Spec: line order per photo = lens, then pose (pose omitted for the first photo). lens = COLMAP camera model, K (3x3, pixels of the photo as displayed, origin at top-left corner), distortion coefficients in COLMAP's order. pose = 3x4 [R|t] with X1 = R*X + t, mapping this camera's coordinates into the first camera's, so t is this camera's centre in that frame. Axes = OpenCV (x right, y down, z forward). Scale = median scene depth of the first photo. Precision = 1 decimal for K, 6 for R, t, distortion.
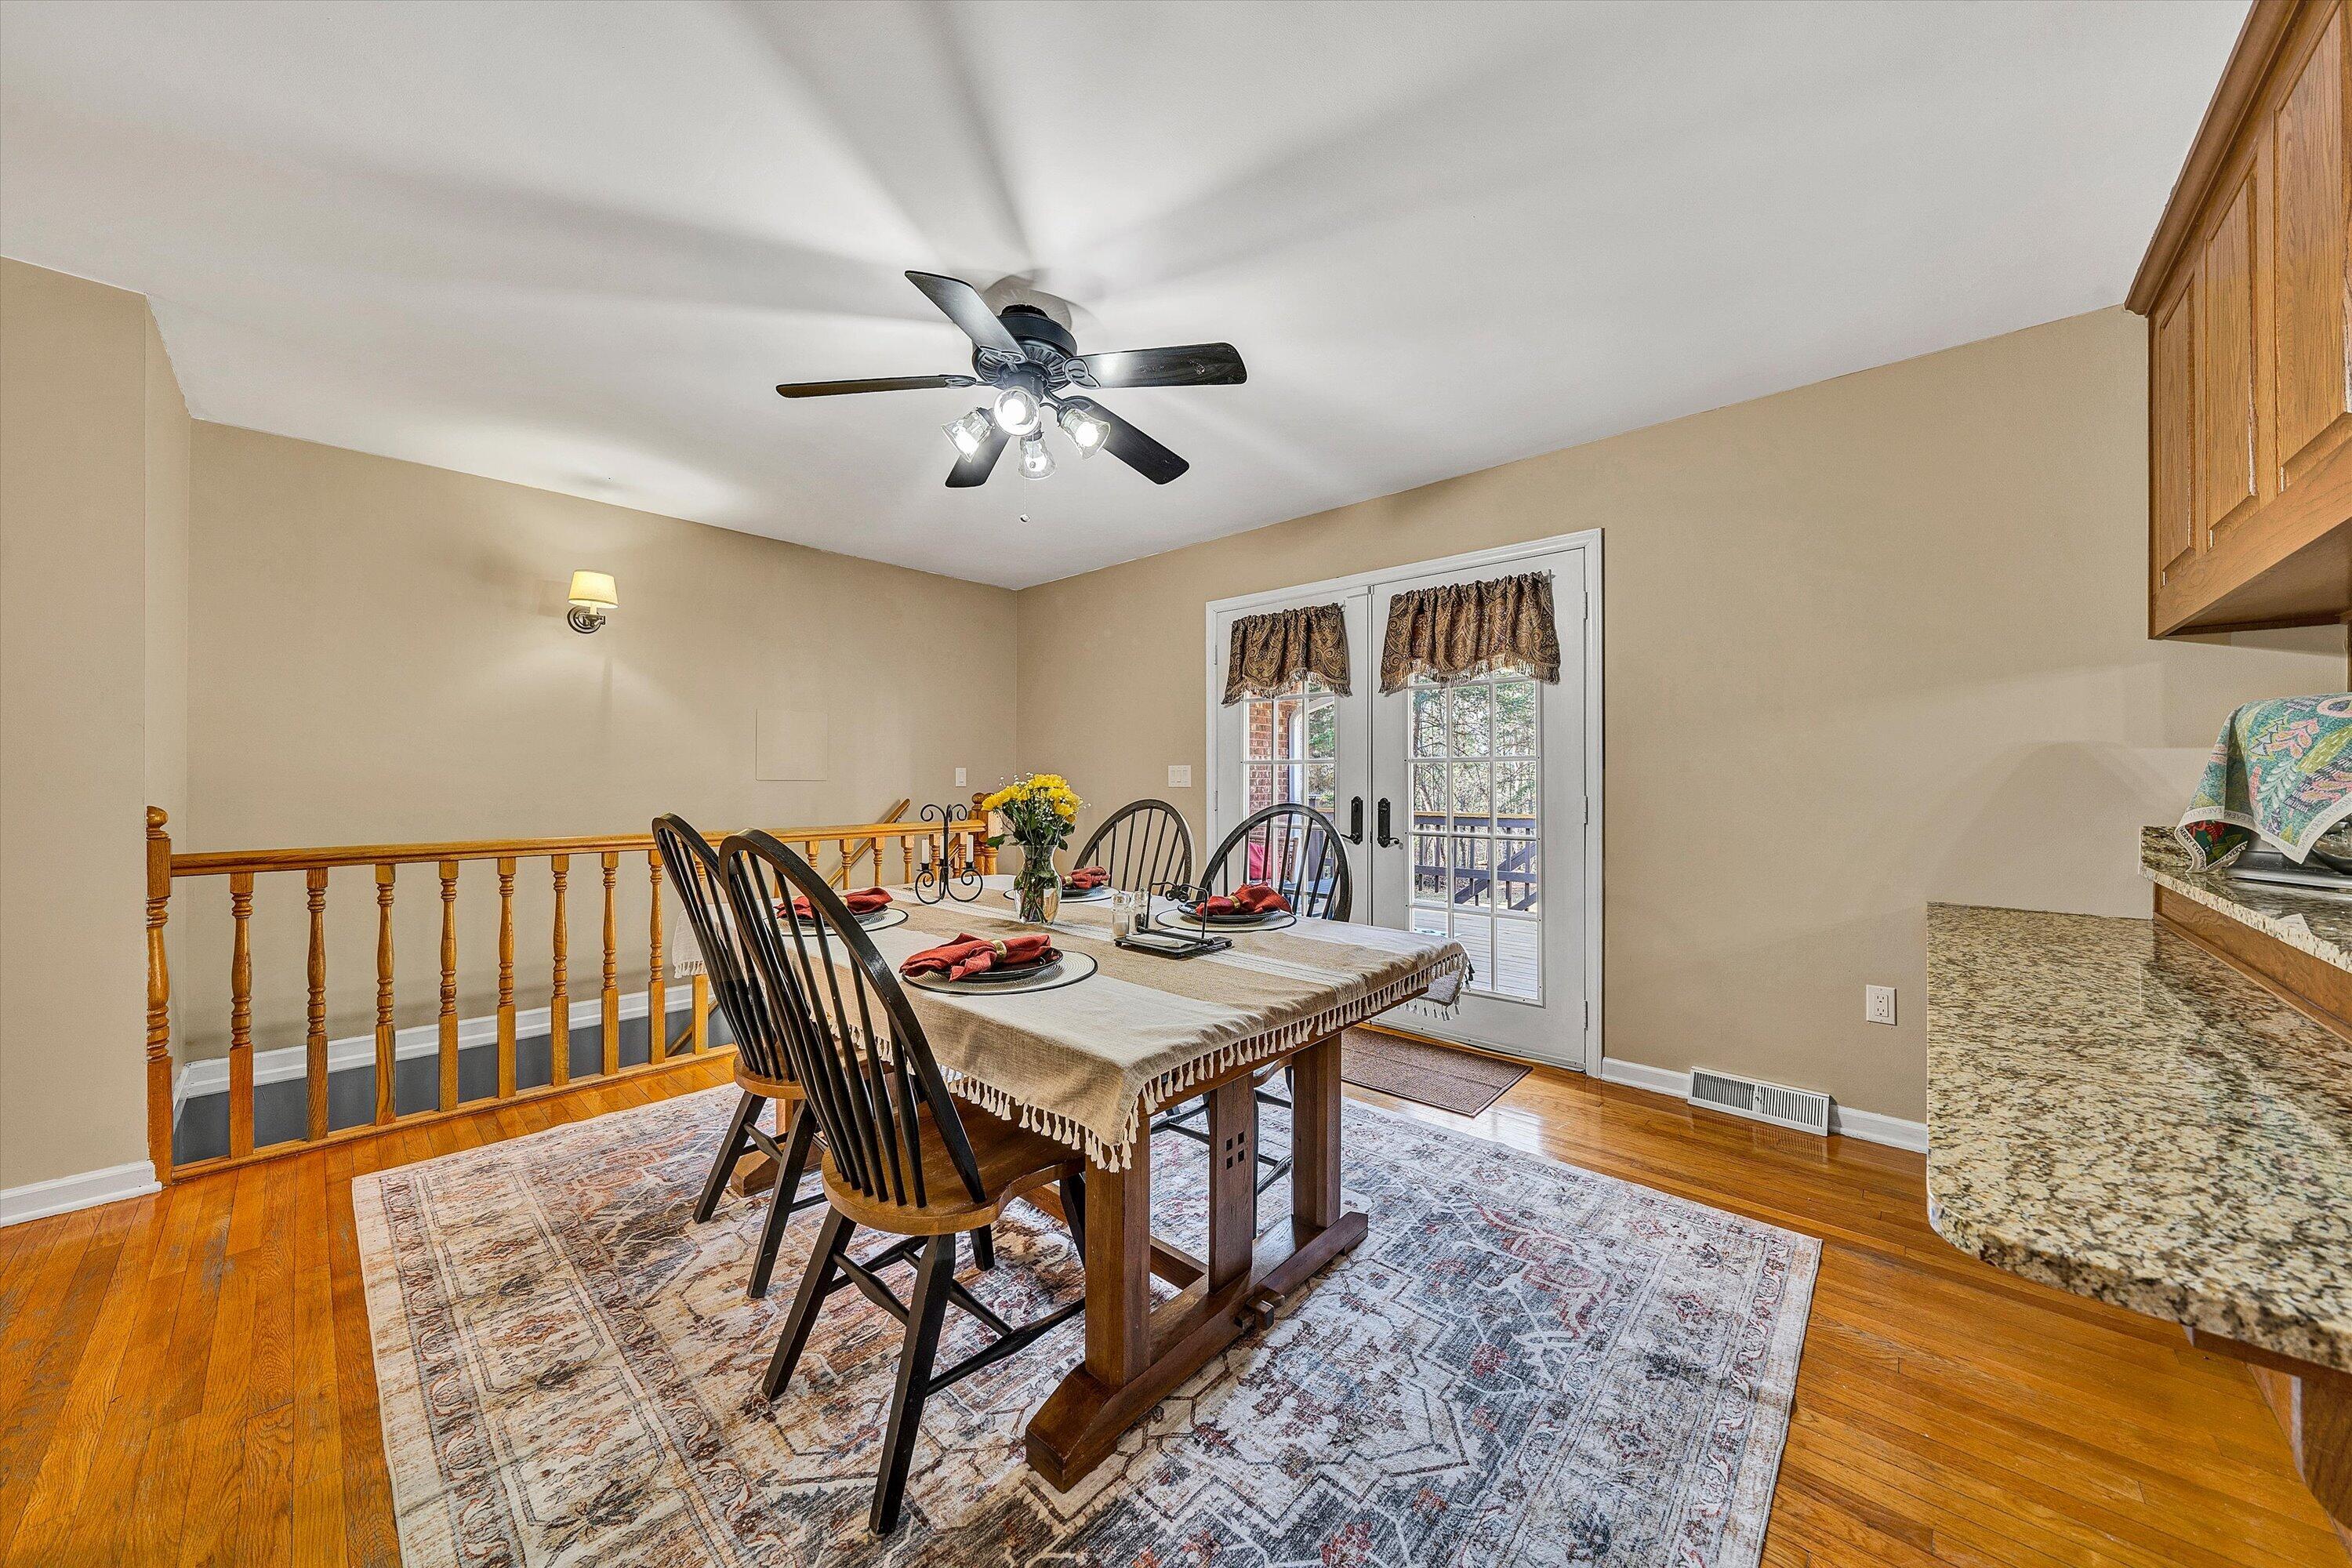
lens RADIAL K [[811.7, 0, 1170.1], [0, 811.7, 777.5], [0, 0, 1]] dist [-0.006690, 0.000400]
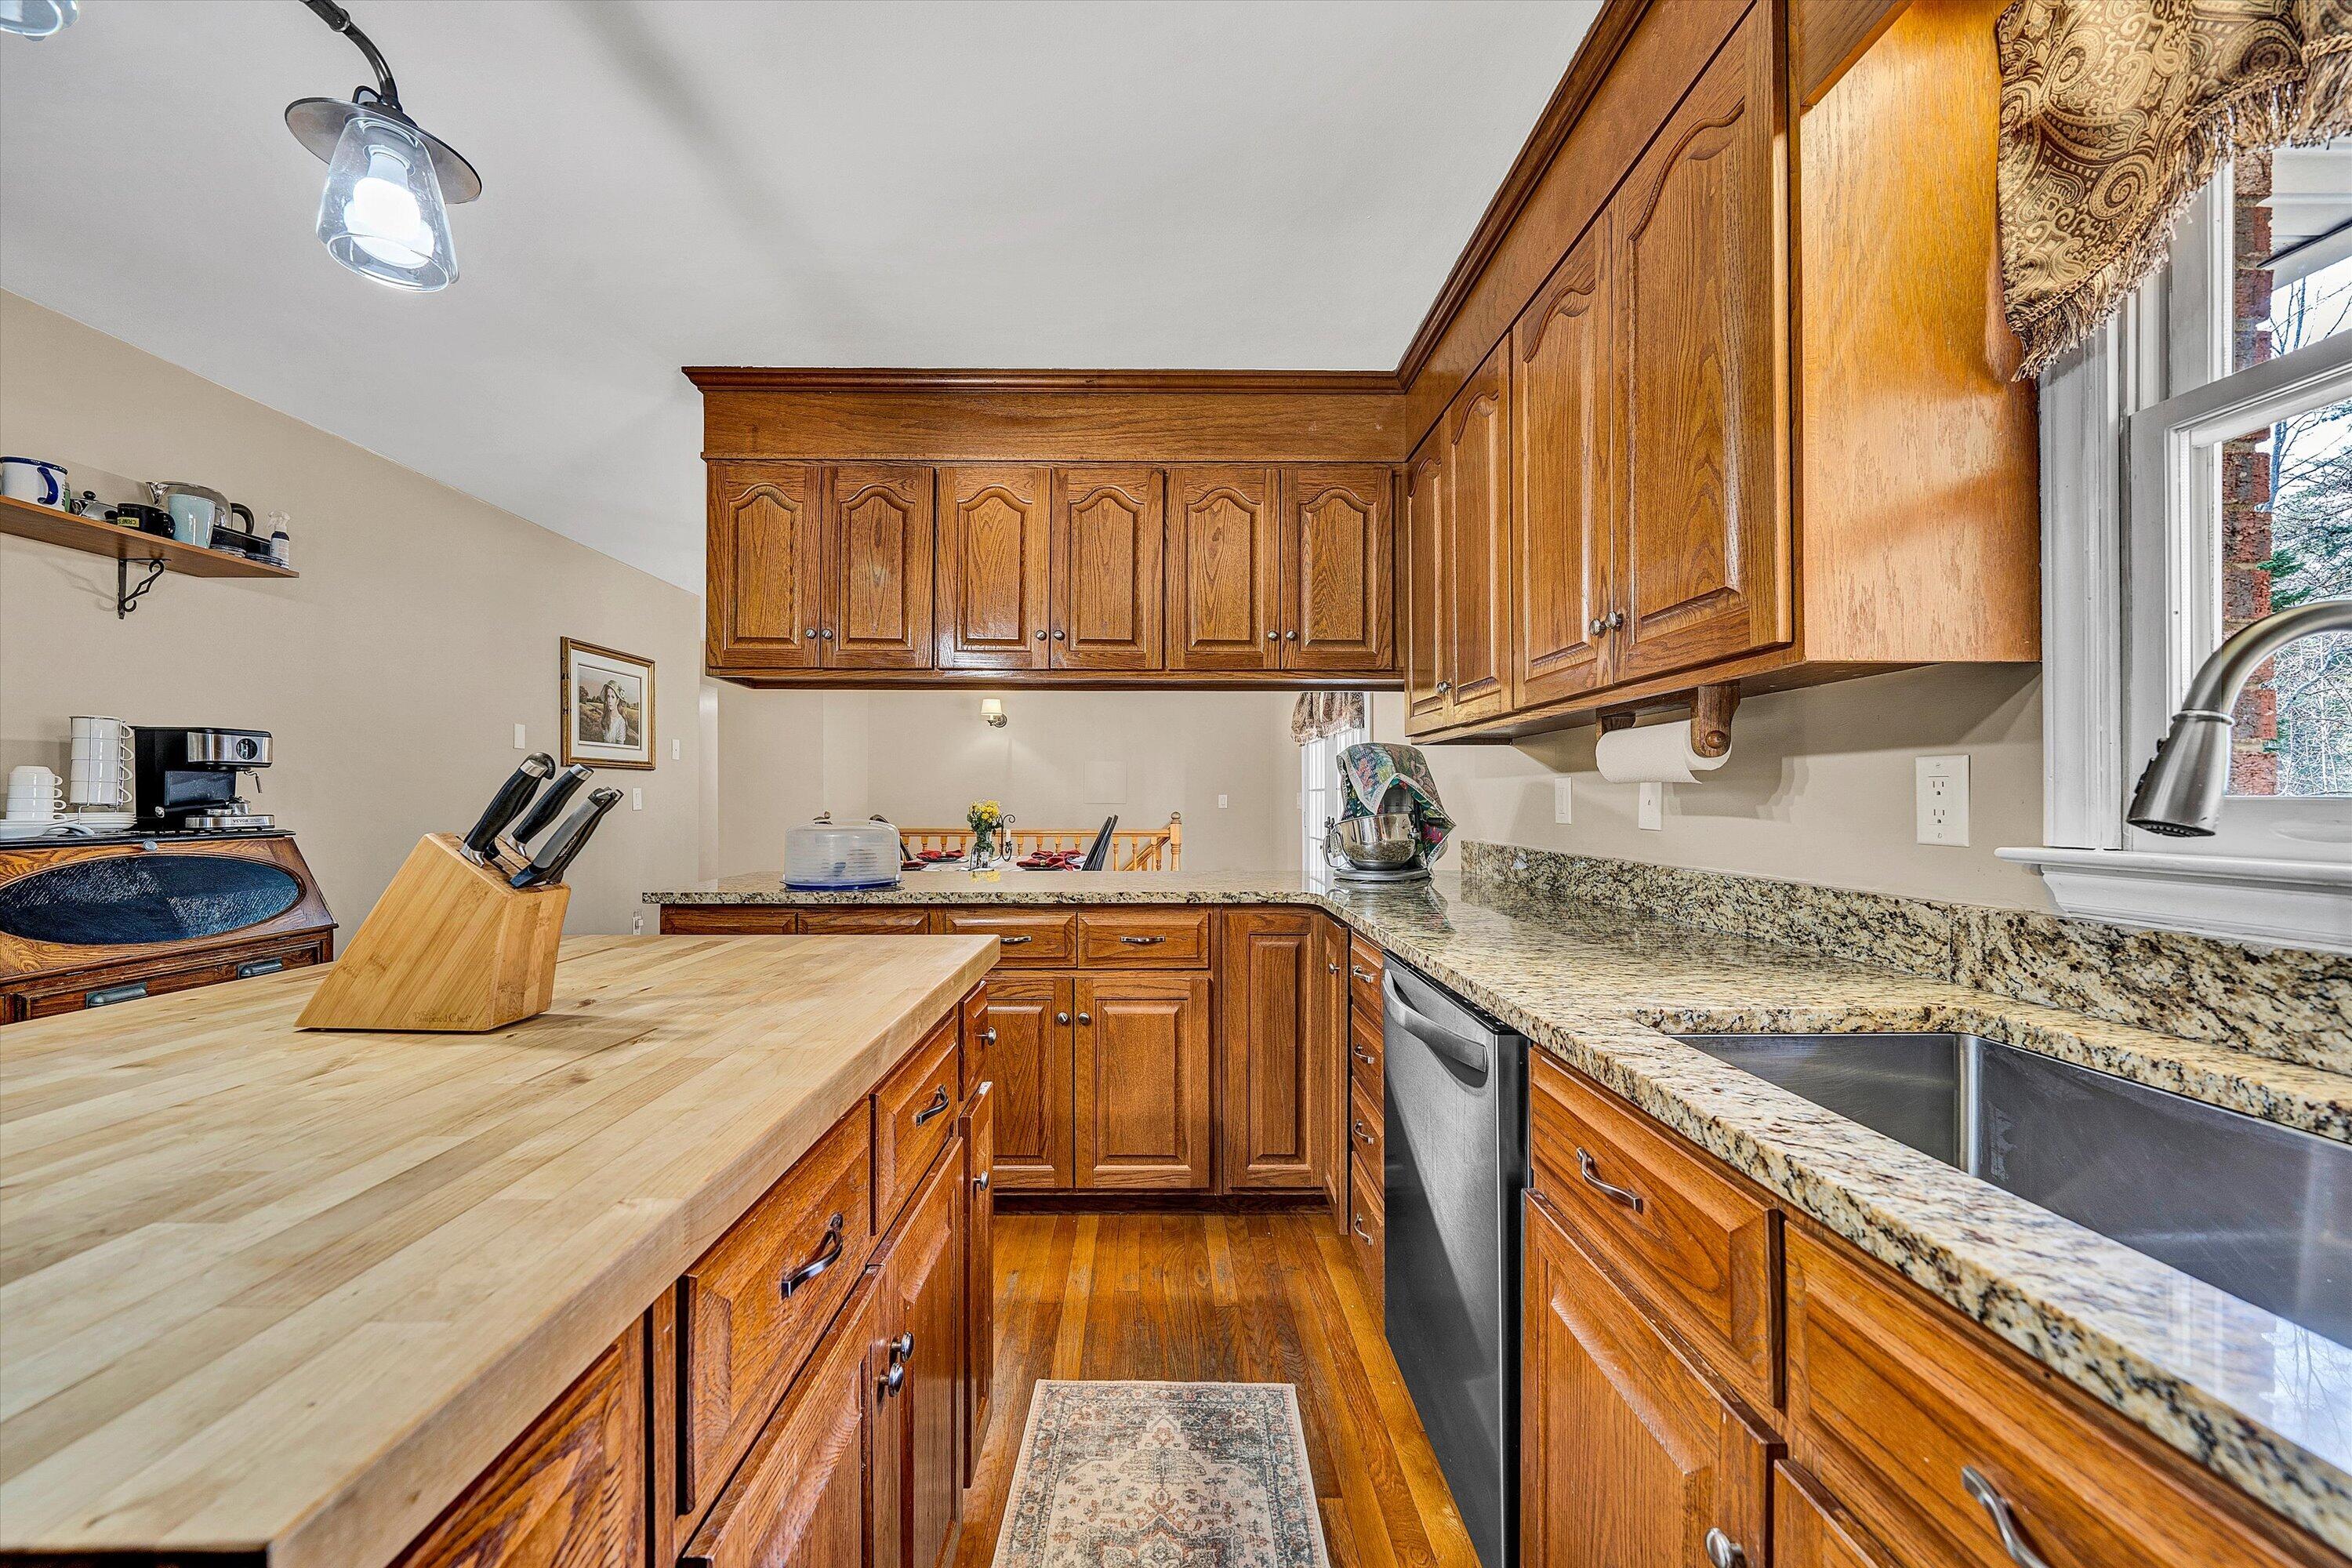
lens RADIAL K [[876.4, 0, 1164.5], [0, 876.4, 794.5], [0, 0, 1]] dist [-0.002178, -0.000221]
pose [[0.692912, -0.005904, -0.720998, 3.088370], [0.000894, 0.999973, -0.007329, -0.003431], [0.721022, 0.004434, 0.692898, -0.512646]]
